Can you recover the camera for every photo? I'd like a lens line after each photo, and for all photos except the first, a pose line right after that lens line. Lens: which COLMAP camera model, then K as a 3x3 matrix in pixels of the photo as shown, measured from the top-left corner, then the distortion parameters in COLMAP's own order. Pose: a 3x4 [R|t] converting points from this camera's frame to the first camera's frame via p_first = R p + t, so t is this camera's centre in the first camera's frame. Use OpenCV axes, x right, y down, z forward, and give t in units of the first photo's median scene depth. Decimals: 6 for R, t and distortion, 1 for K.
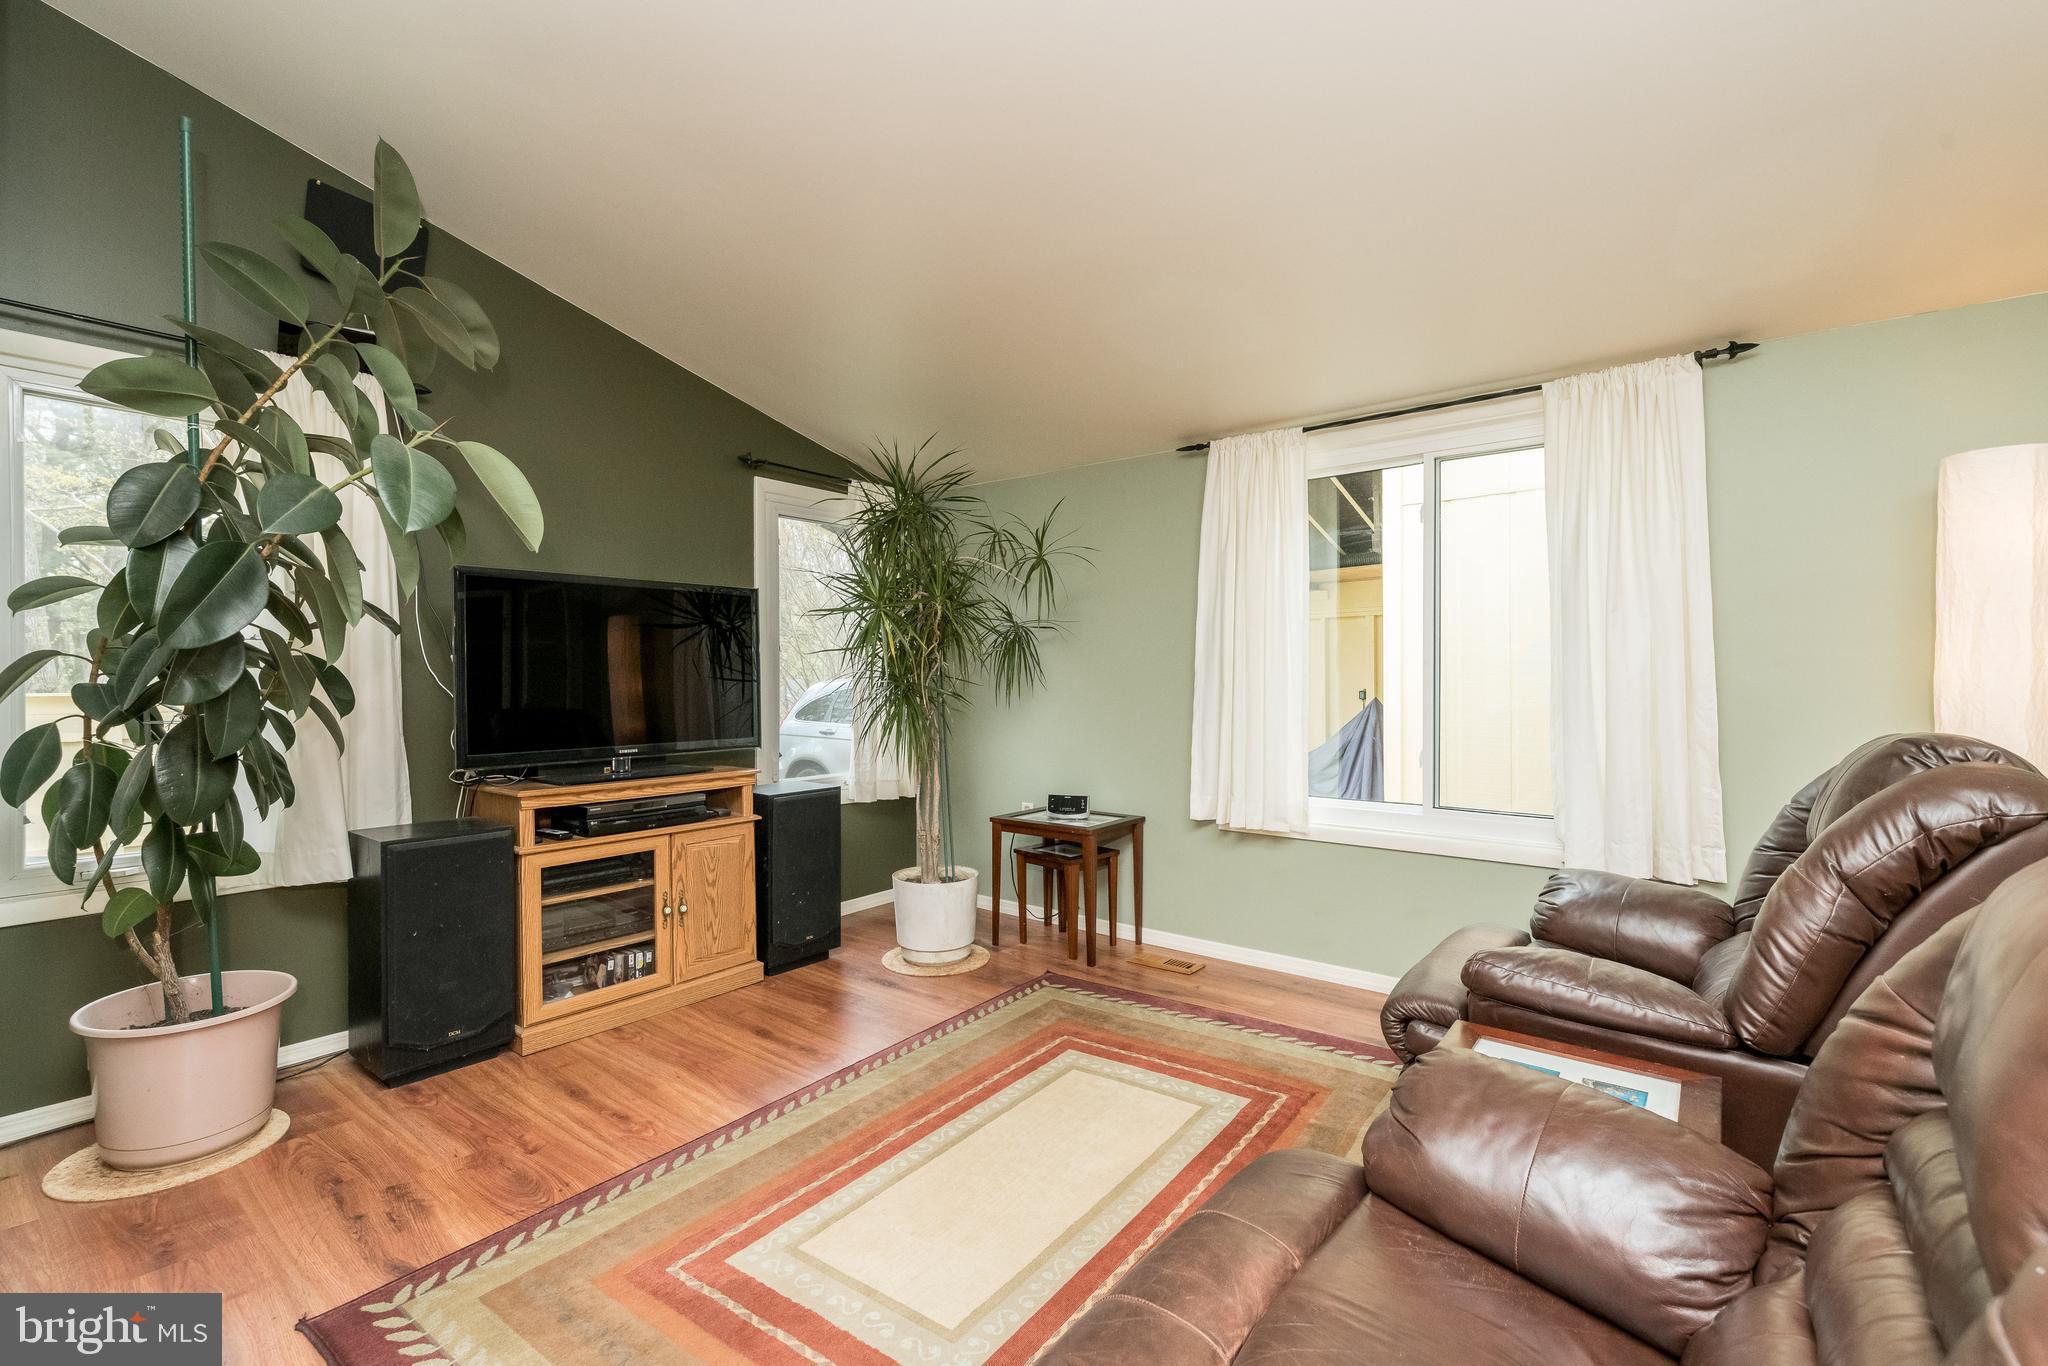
lens RADIAL K [[895.7, 0, 1021.9], [0, 895.7, 693.7], [0, 0, 1]] dist [0.001511, -0.000516]
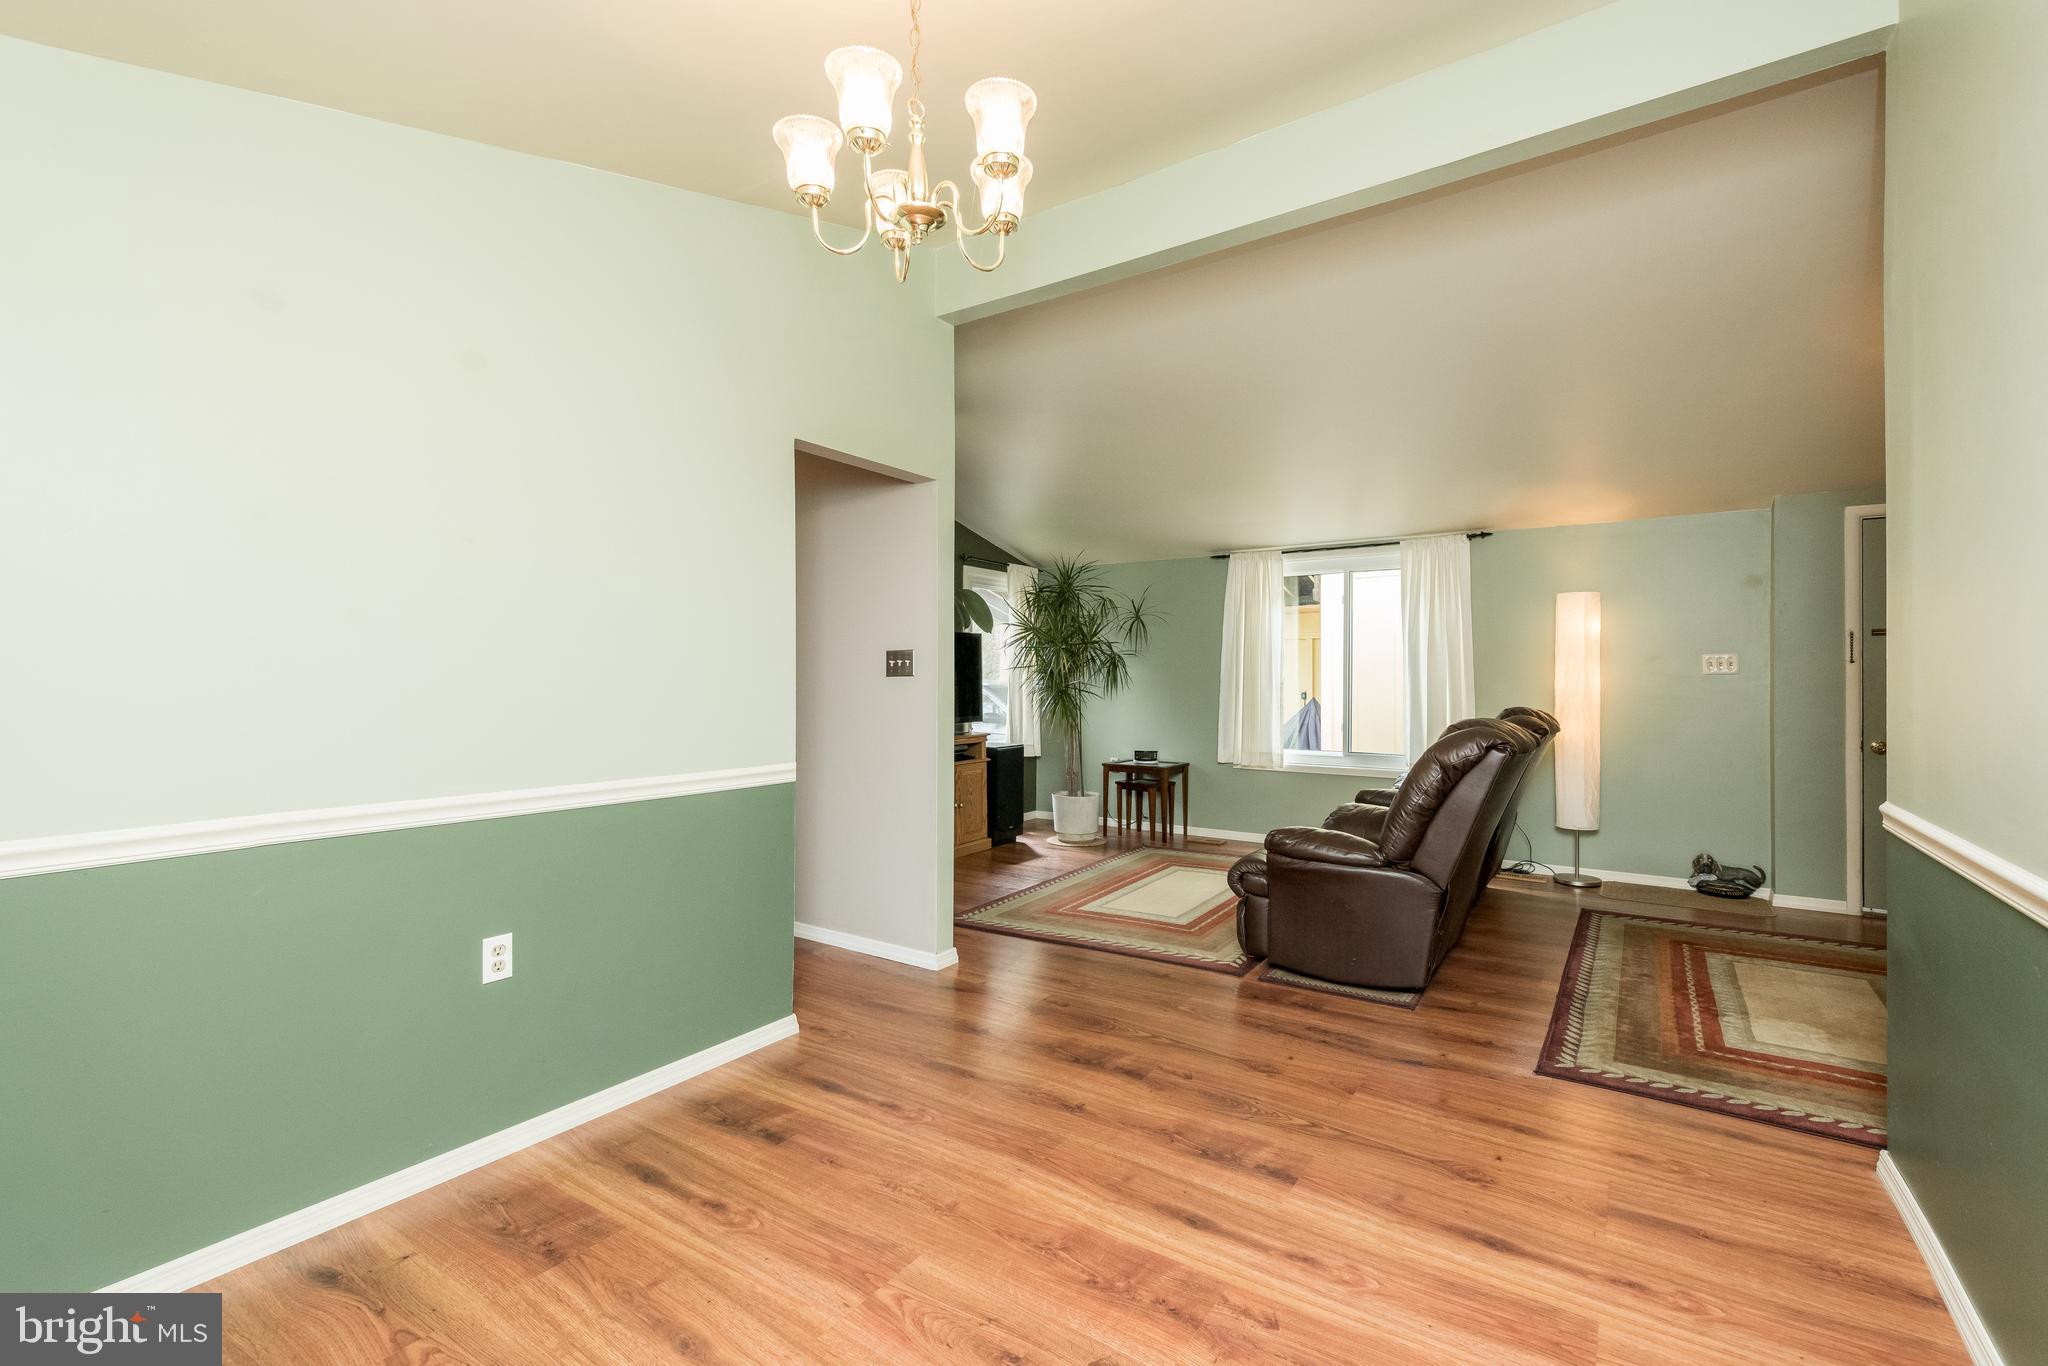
lens RADIAL K [[895.7, 0, 1021.9], [0, 895.7, 693.7], [0, 0, 1]] dist [0.001511, -0.000516]
pose [[0.997931, 0.005233, 0.064088, -0.307676], [-0.005254, 0.999986, 0.000154, 0.002106], [-0.064087, -0.000490, 0.997944, -0.741620]]
